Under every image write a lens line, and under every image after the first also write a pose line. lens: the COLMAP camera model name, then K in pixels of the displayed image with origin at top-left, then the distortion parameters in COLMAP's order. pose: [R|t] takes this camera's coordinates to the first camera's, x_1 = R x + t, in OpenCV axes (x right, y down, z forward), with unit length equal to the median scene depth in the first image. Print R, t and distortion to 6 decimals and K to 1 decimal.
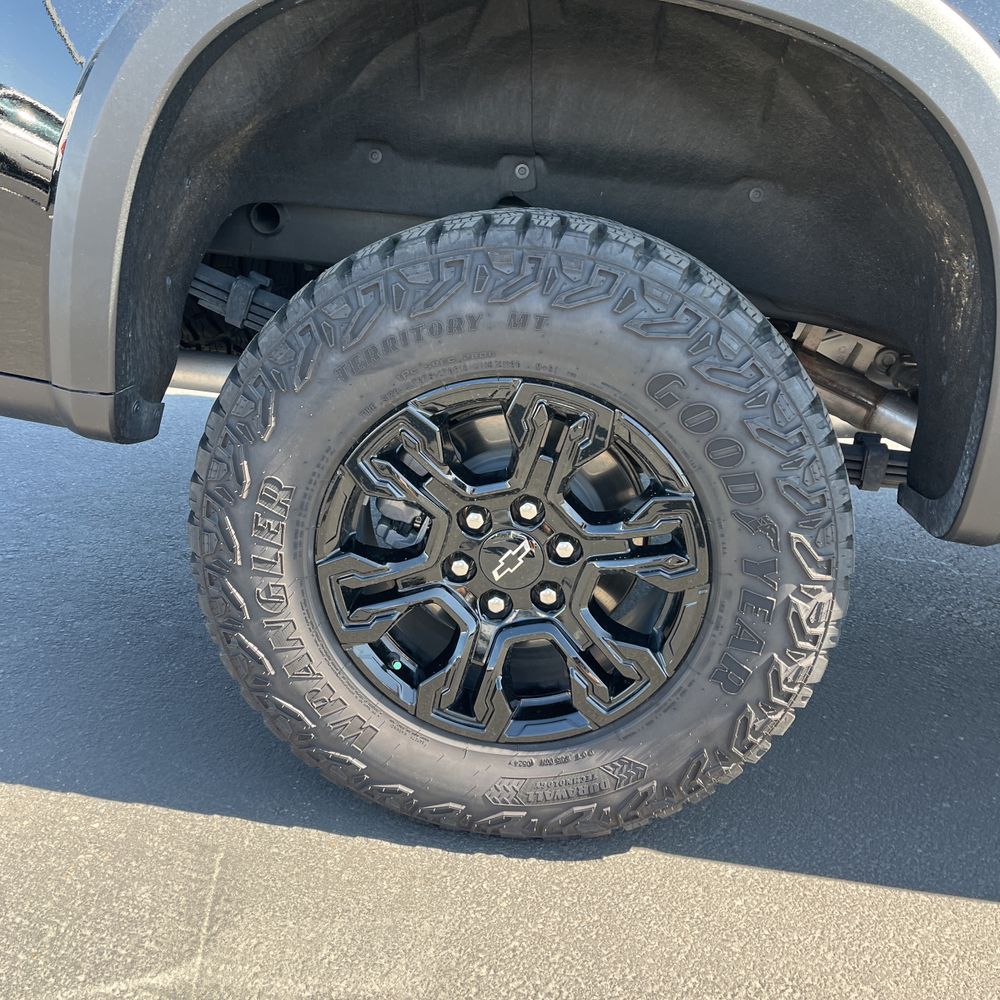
lens RADIAL K [[1011.3, 0, 485.6], [0, 1011.3, 502.1], [0, 0, 1]] dist [0.035900, 0.000000]
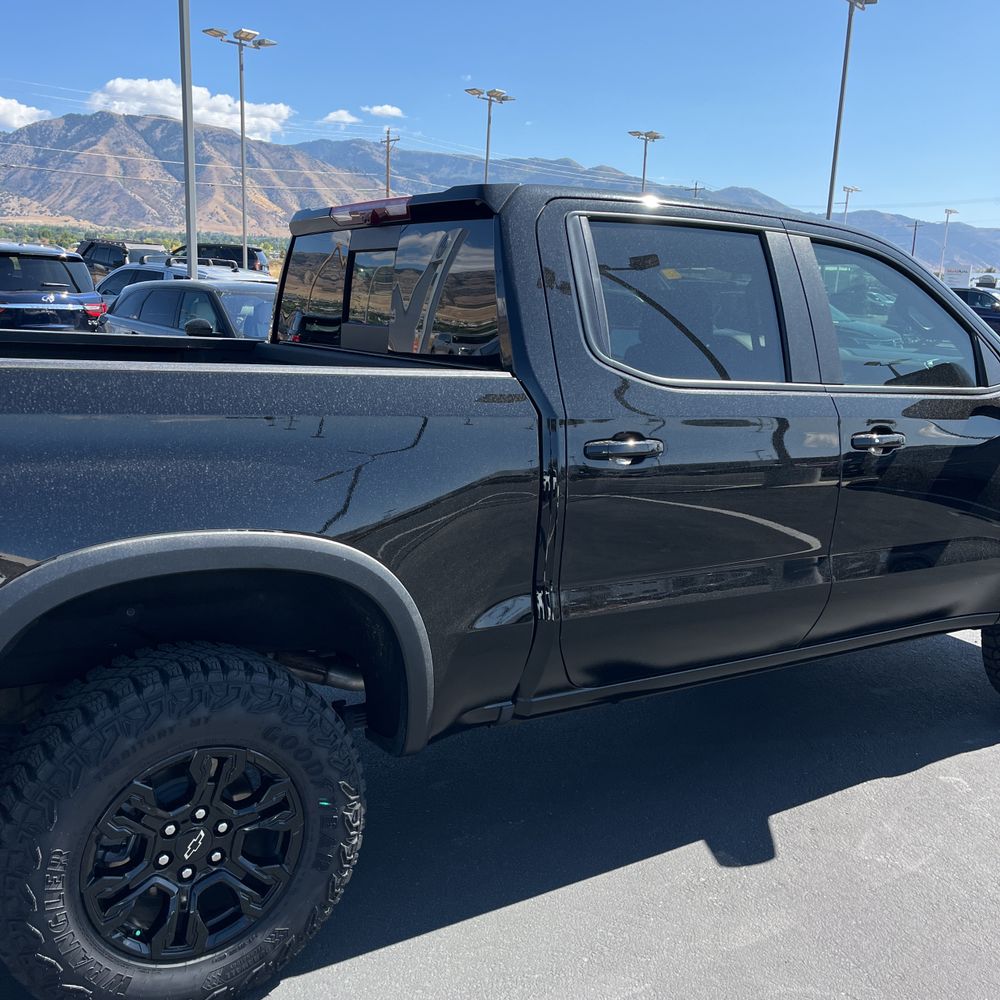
lens RADIAL K [[1011.3, 0, 496.5], [0, 1011.3, 498.3], [0, 0, 1]] dist [0.035900, 0.000000]
pose [[0.776921, -0.156591, 0.609814, -0.570046], [0.233588, 0.971139, -0.048224, -0.329419], [-0.584663, 0.179912, 0.791076, -0.843880]]
